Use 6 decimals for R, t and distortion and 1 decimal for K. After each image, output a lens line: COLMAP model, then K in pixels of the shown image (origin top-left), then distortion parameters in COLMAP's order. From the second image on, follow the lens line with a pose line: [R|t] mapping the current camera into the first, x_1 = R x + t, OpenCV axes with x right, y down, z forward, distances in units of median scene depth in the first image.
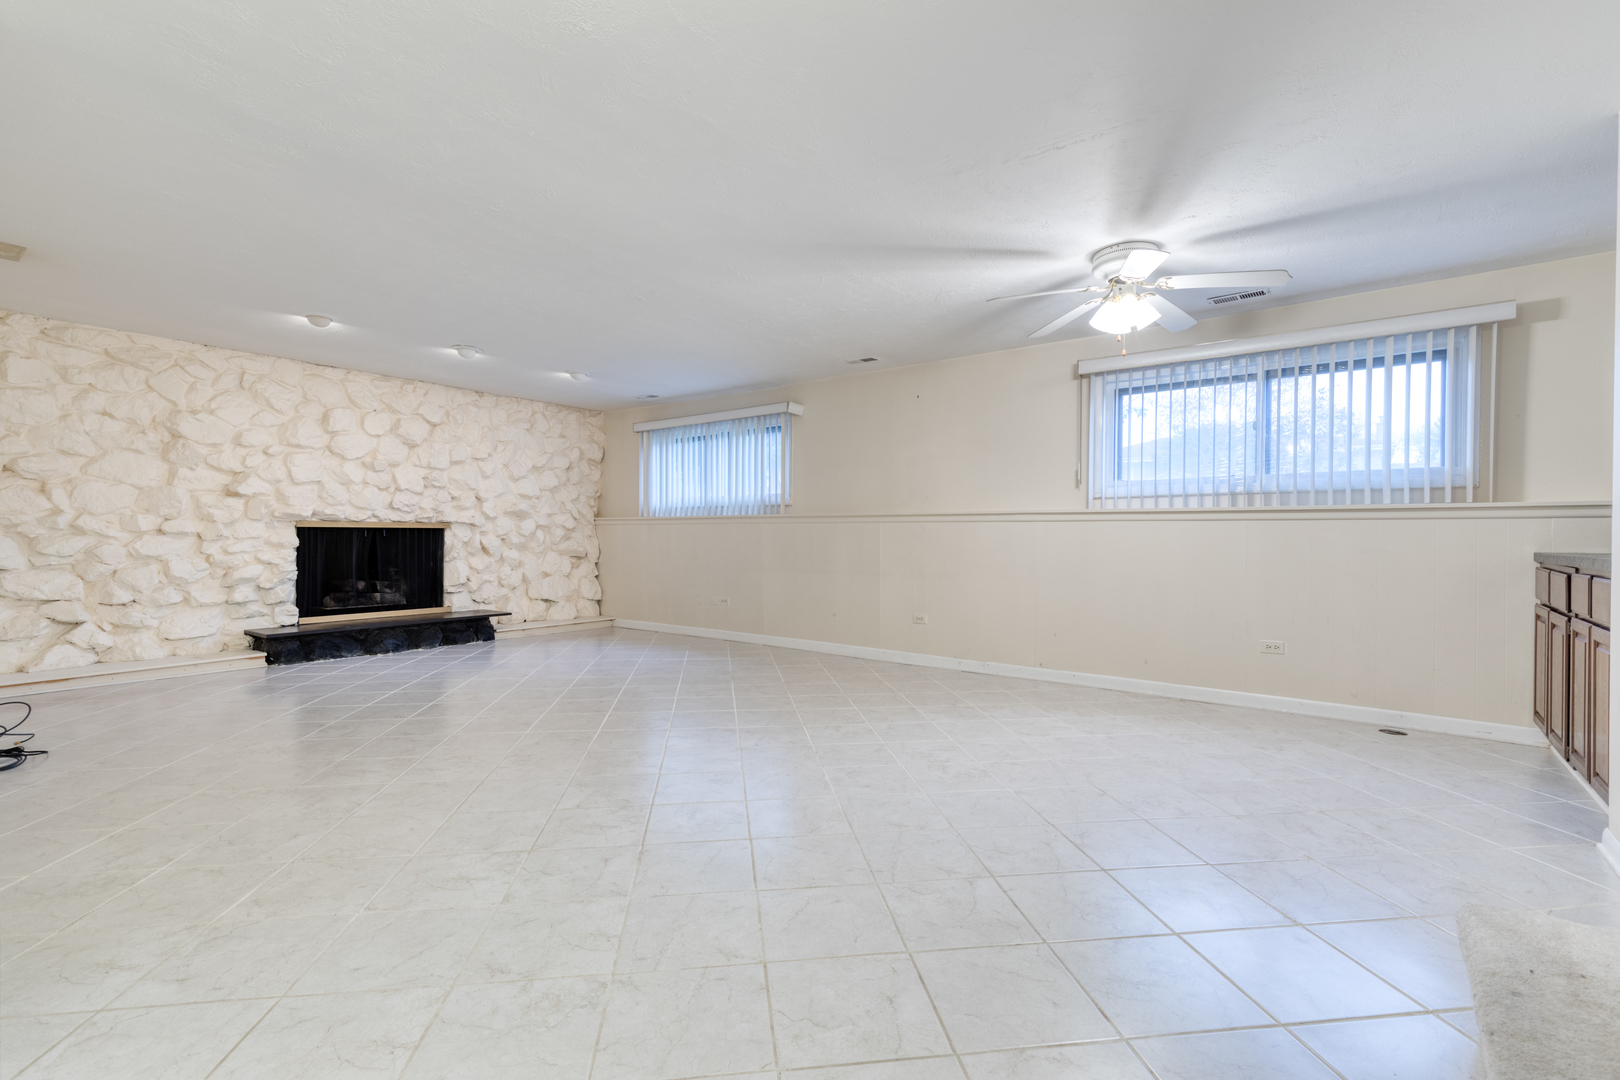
lens RADIAL K [[722.4, 0, 811.7], [0, 722.4, 538.8], [0, 0, 1]] dist [0.008119, -0.001570]
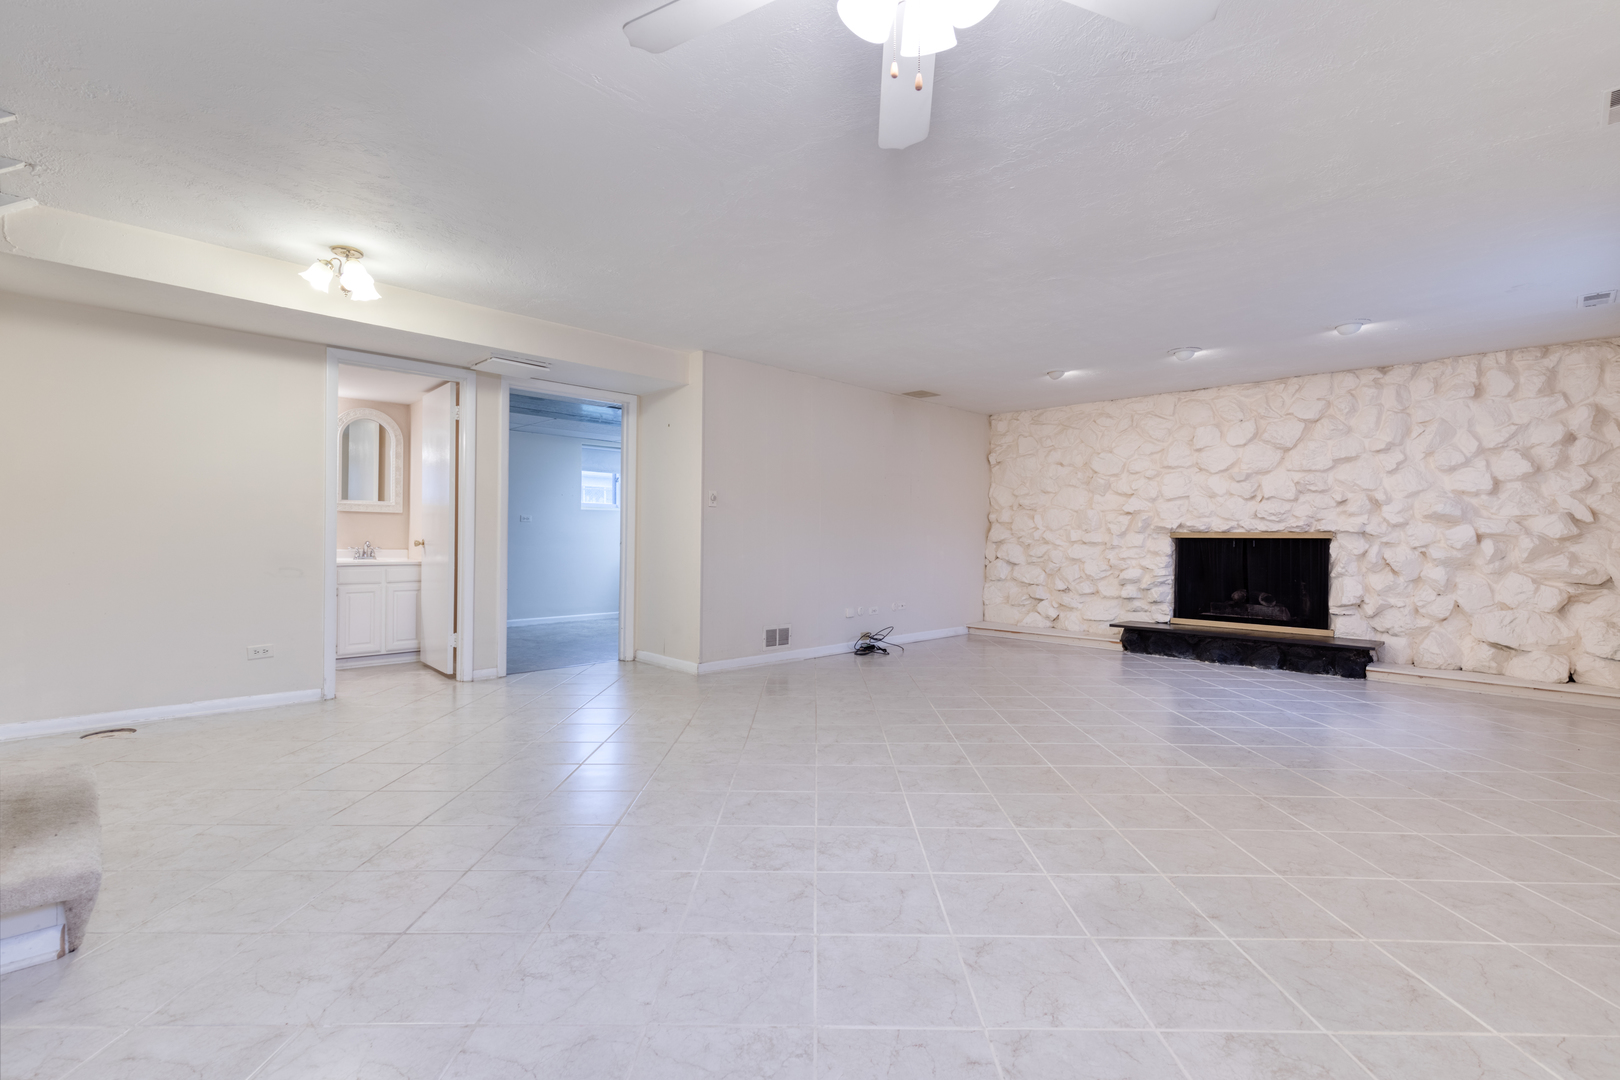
lens RADIAL K [[722.4, 0, 811.7], [0, 722.4, 538.8], [0, 0, 1]] dist [0.008119, -0.001570]
pose [[-0.134161, -0.004795, -0.990948, 0.475364], [-0.013925, 0.999899, -0.002953, -0.003309], [0.990862, 0.013403, -0.134214, 0.563861]]
